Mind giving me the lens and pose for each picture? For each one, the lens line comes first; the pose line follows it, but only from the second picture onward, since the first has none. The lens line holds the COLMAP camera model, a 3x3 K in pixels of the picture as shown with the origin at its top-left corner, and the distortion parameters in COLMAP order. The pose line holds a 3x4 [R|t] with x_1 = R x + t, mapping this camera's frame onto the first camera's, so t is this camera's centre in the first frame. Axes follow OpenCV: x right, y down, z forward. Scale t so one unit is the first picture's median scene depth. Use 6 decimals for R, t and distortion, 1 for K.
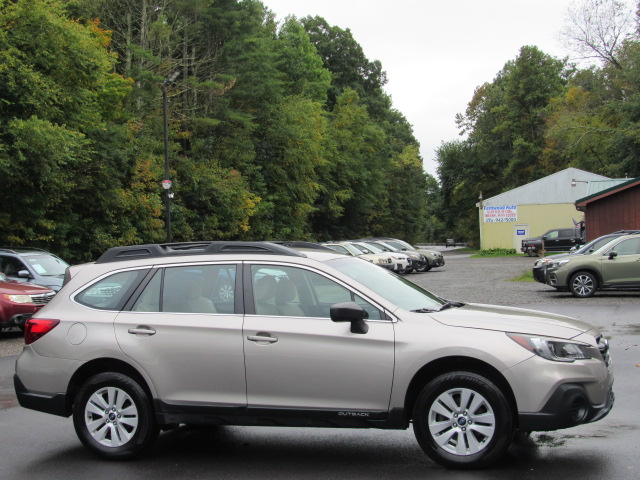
lens RADIAL K [[1041.0, 0, 317.8], [0, 1041.0, 245.8], [0, 0, 1]] dist [-0.119294, 0.000000]
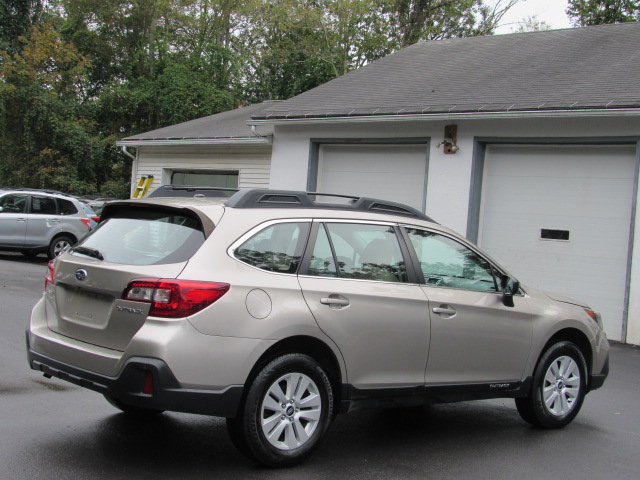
lens RADIAL K [[1041.0, 0, 311.7], [0, 1041.0, 244.1], [0, 0, 1]] dist [-0.119294, 0.000000]
pose [[0.517080, 0.051448, 0.854389, -0.849315], [-0.098321, 0.995155, -0.000420, 0.039274], [-0.850271, -0.083787, 0.519633, 0.583776]]
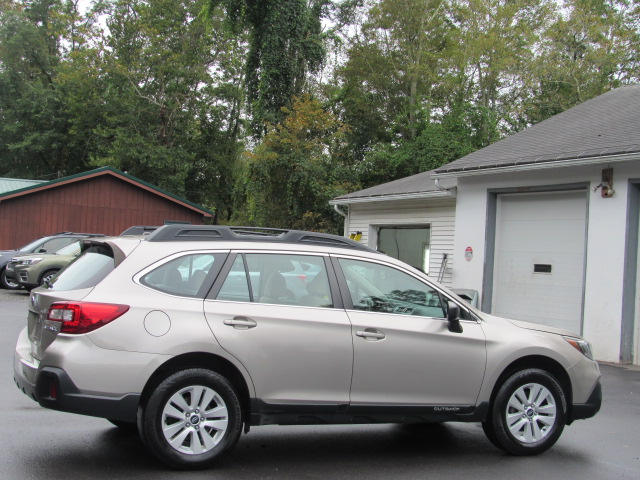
lens RADIAL K [[1041.0, 0, 310.6], [0, 1041.0, 243.8], [0, 0, 1]] dist [-0.119294, 0.000000]
pose [[0.749494, 0.083559, 0.656716, -0.701489], [-0.082031, 0.996079, -0.033119, 0.038104], [-0.656909, -0.029049, 0.753410, 0.277944]]
